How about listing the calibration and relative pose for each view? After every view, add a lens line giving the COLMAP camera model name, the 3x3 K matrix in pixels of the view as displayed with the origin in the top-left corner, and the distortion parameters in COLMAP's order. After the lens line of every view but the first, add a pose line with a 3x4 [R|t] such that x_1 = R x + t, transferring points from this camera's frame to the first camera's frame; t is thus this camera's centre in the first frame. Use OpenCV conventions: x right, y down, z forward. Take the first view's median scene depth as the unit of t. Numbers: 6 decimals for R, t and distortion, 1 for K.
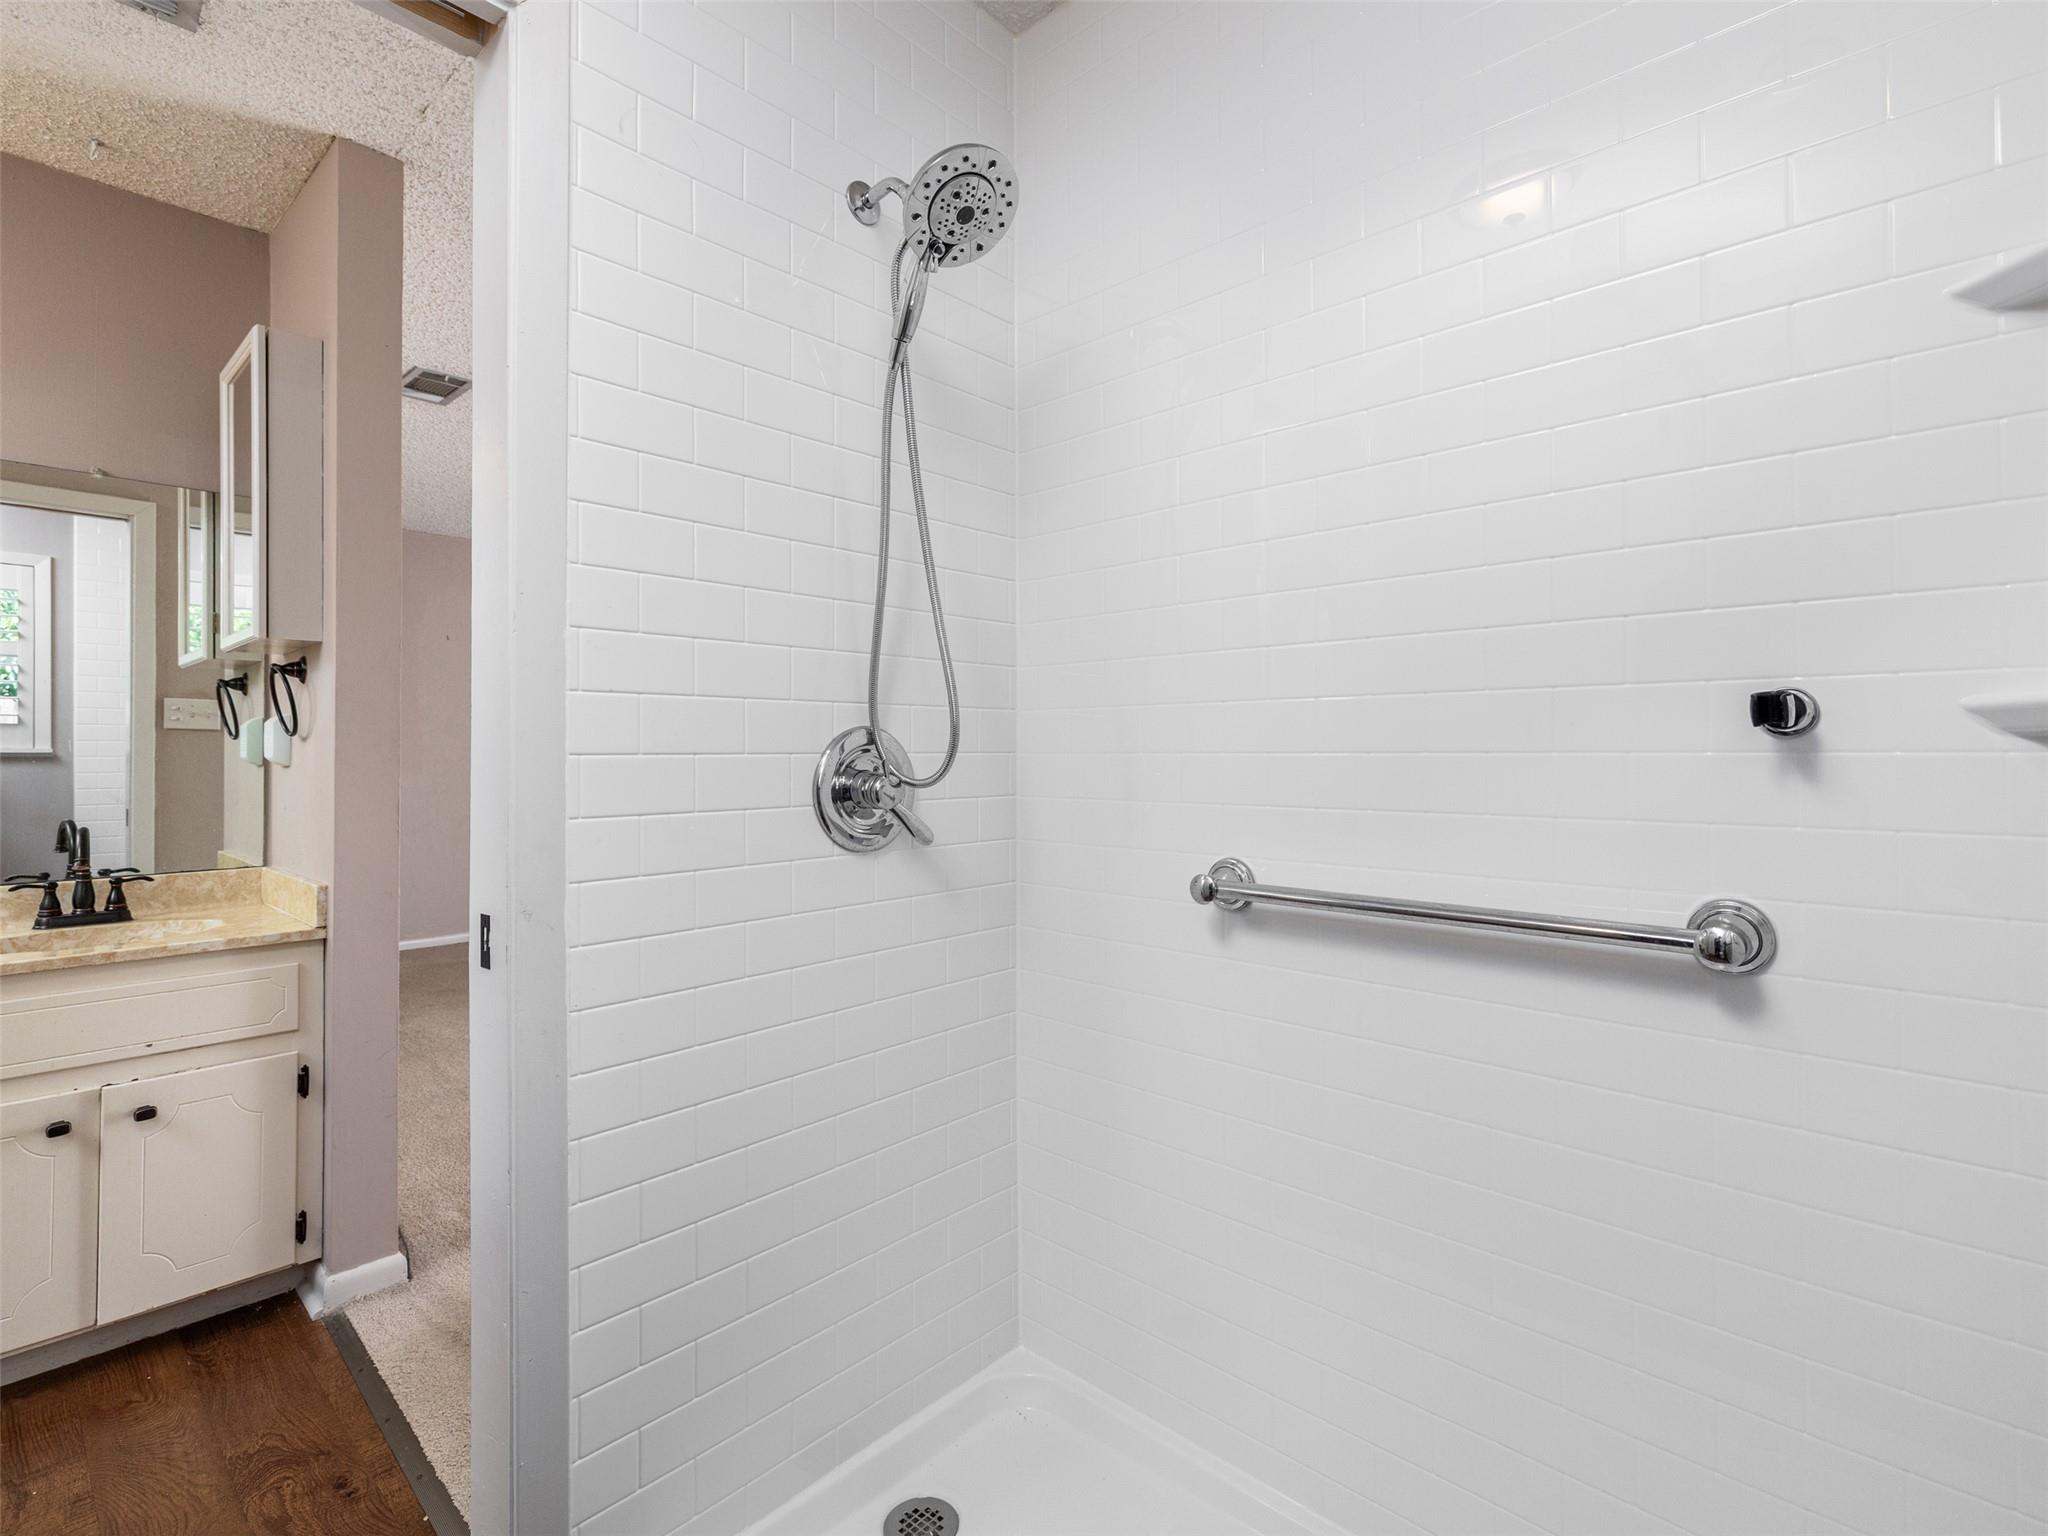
lens RADIAL K [[975.9, 0, 1023.5], [0, 975.9, 764.3], [0, 0, 1]] dist [0.007586, -0.003073]
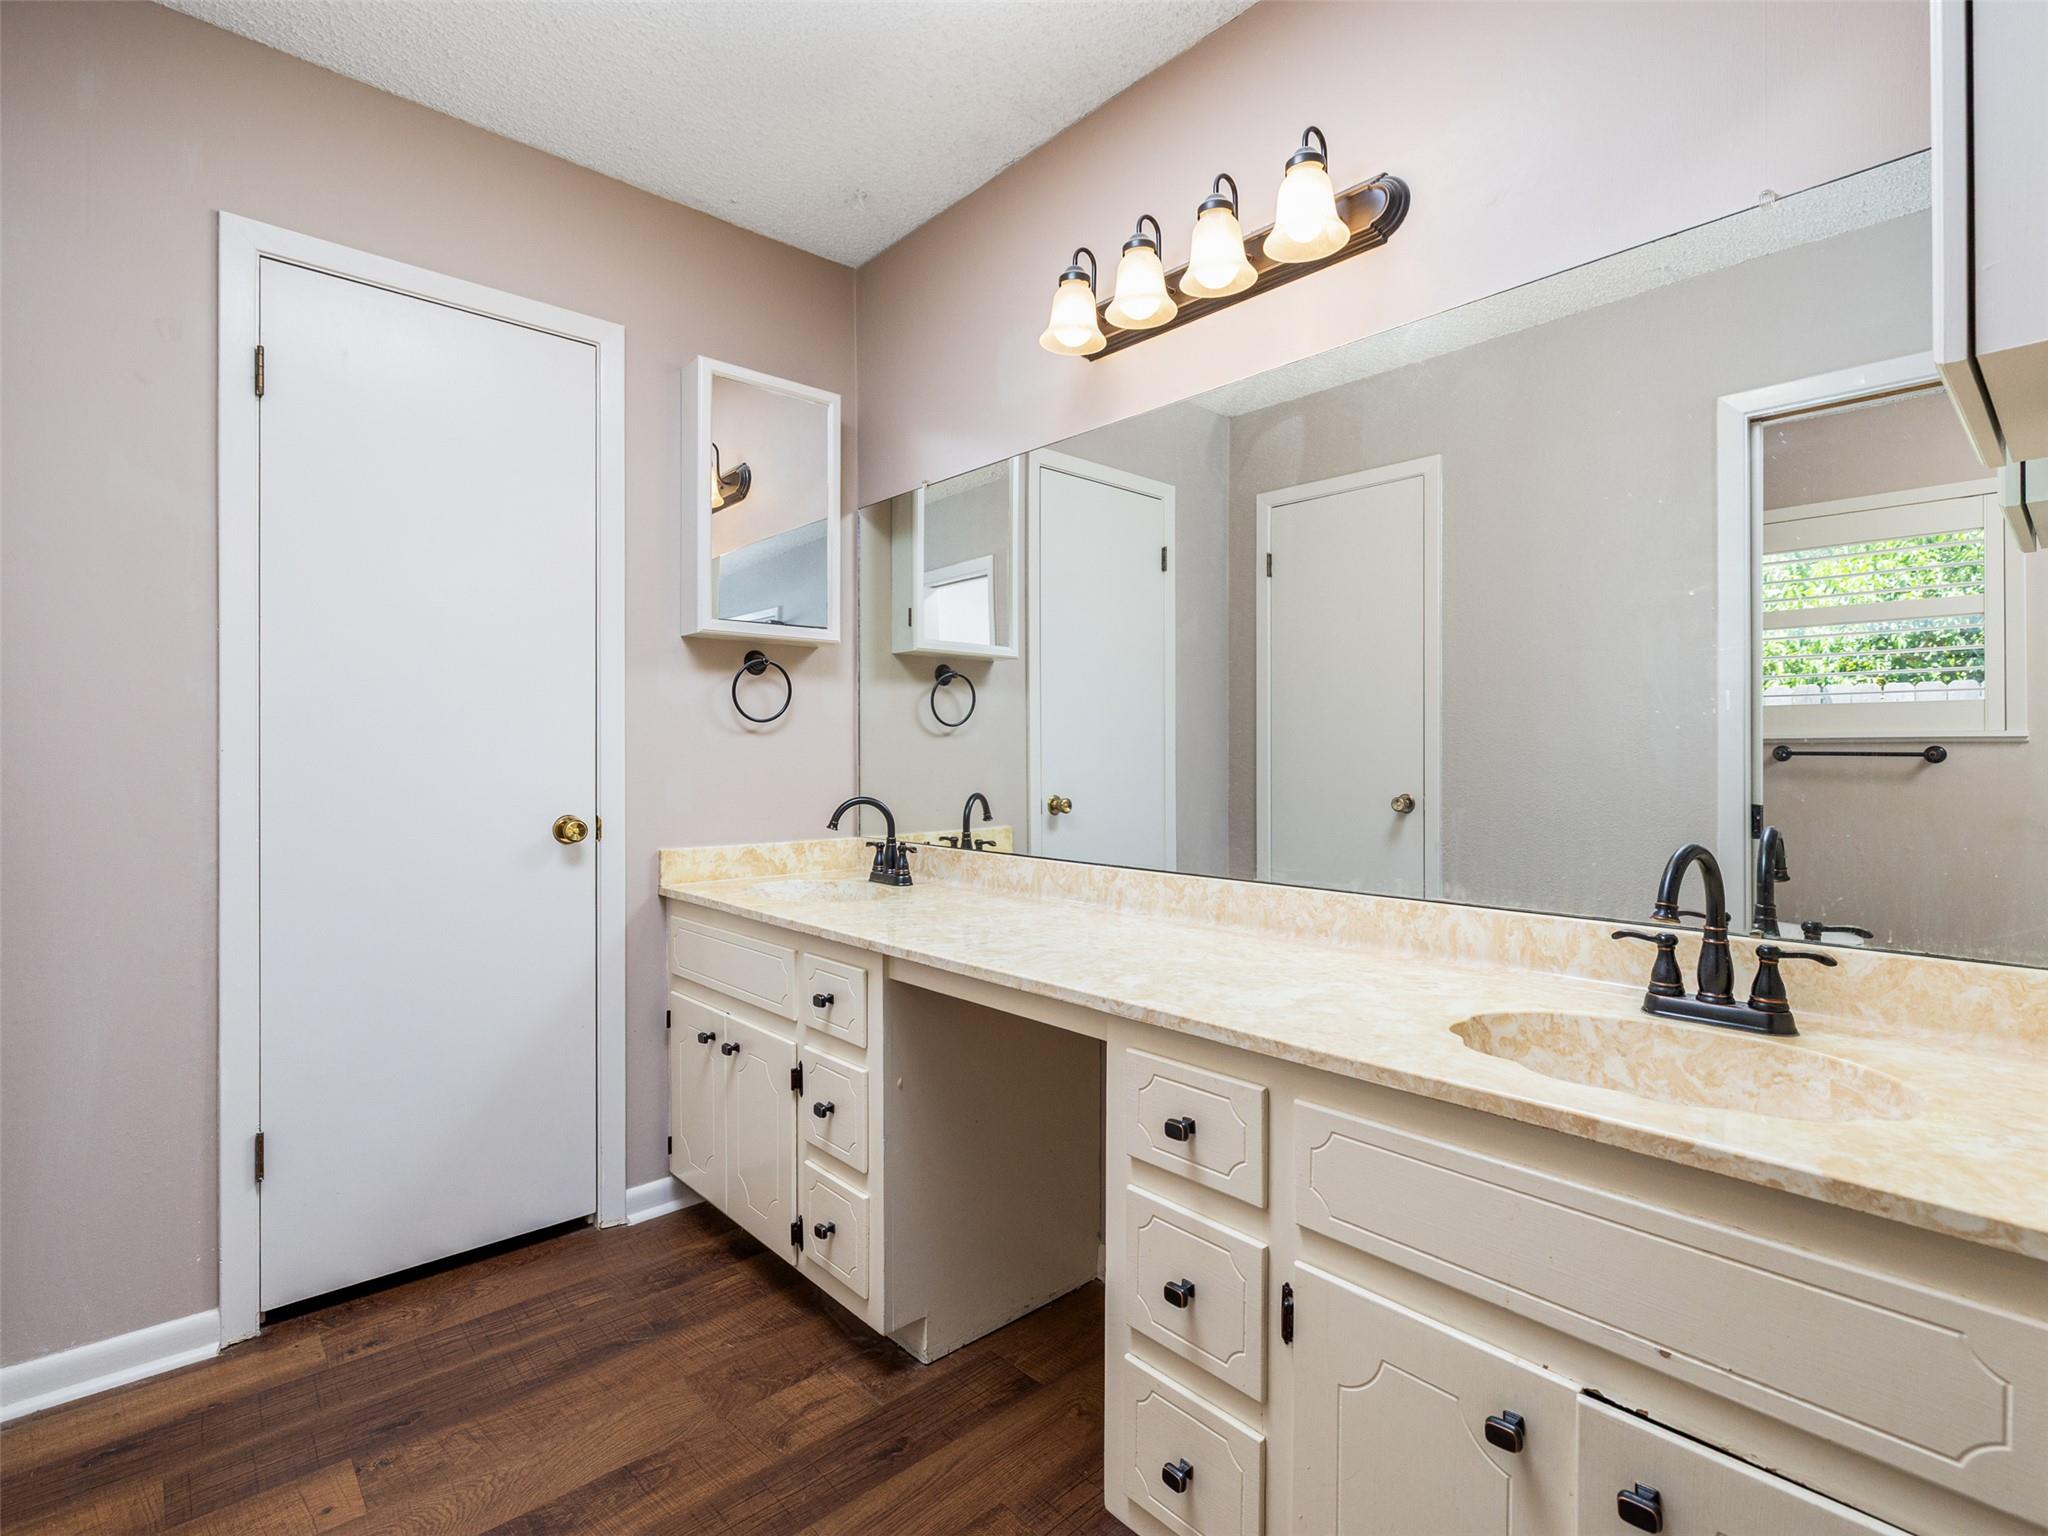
lens RADIAL K [[975.9, 0, 1027.3], [0, 975.9, 760.7], [0, 0, 1]] dist [0.007586, -0.003073]
pose [[-0.098997, 0.002677, -0.995084, -0.374202], [0.001833, 0.999995, 0.002508, 0.015903], [0.995086, -0.001576, -0.099001, 0.664794]]
